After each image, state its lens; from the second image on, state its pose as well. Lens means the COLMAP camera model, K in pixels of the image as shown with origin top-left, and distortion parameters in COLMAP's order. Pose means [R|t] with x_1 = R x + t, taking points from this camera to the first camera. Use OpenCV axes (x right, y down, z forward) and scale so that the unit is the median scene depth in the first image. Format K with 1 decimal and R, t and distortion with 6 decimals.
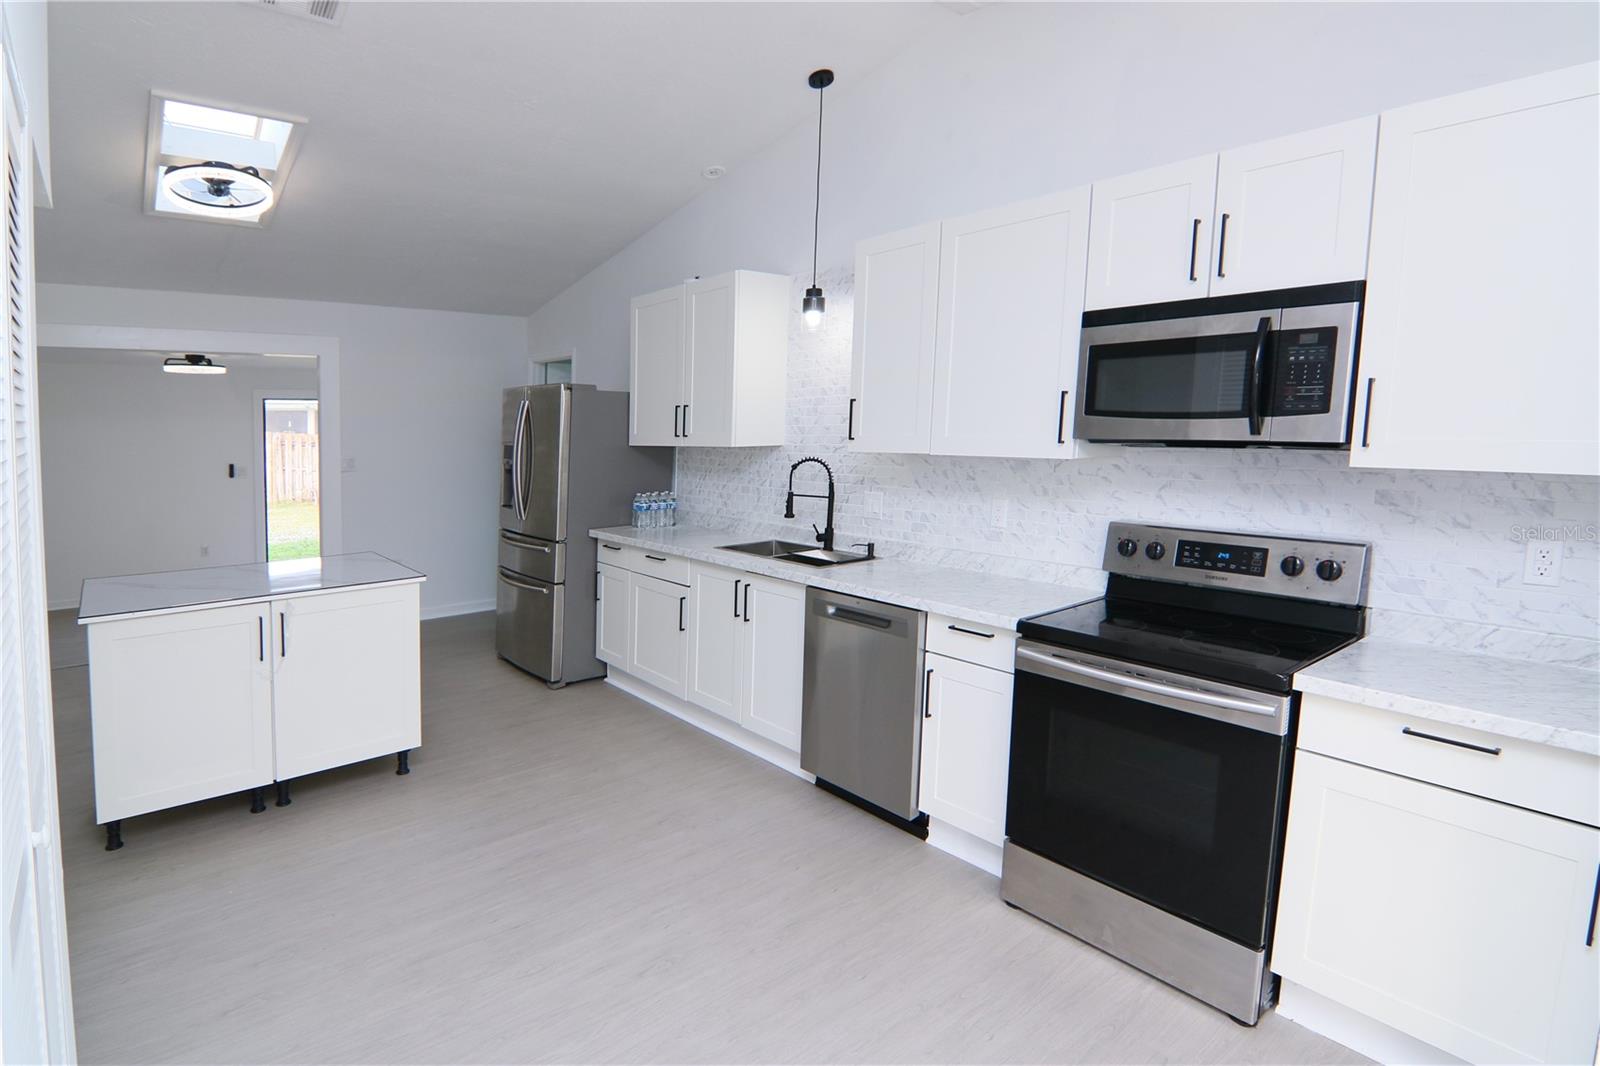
lens RADIAL K [[838.7, 0, 787.6], [0, 838.7, 502.3], [0, 0, 1]] dist [-0.005888, -0.000394]
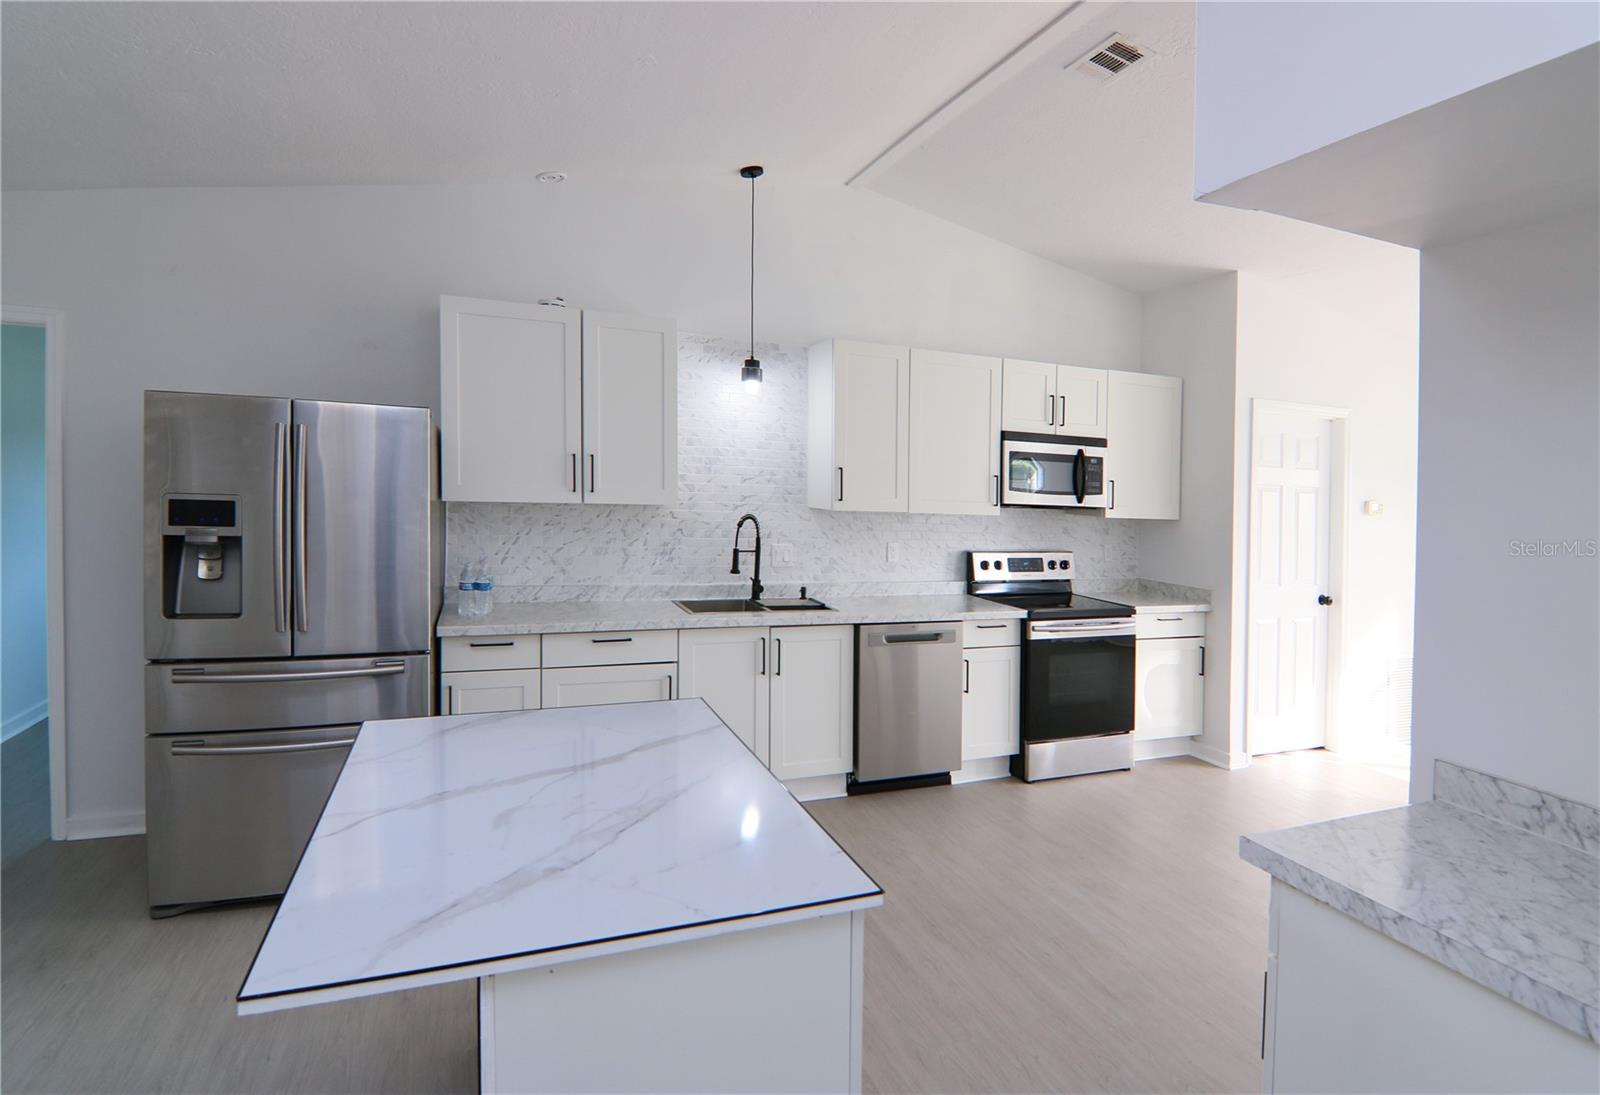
lens RADIAL K [[839.4, 0, 755.0], [0, 839.4, 505.6], [0, 0, 1]] dist [-0.008389, -0.000260]
pose [[0.279786, -0.016132, 0.959927, -1.078467], [0.044759, 0.998991, 0.003743, -0.075203], [-0.959019, 0.041919, 0.280225, 0.747337]]
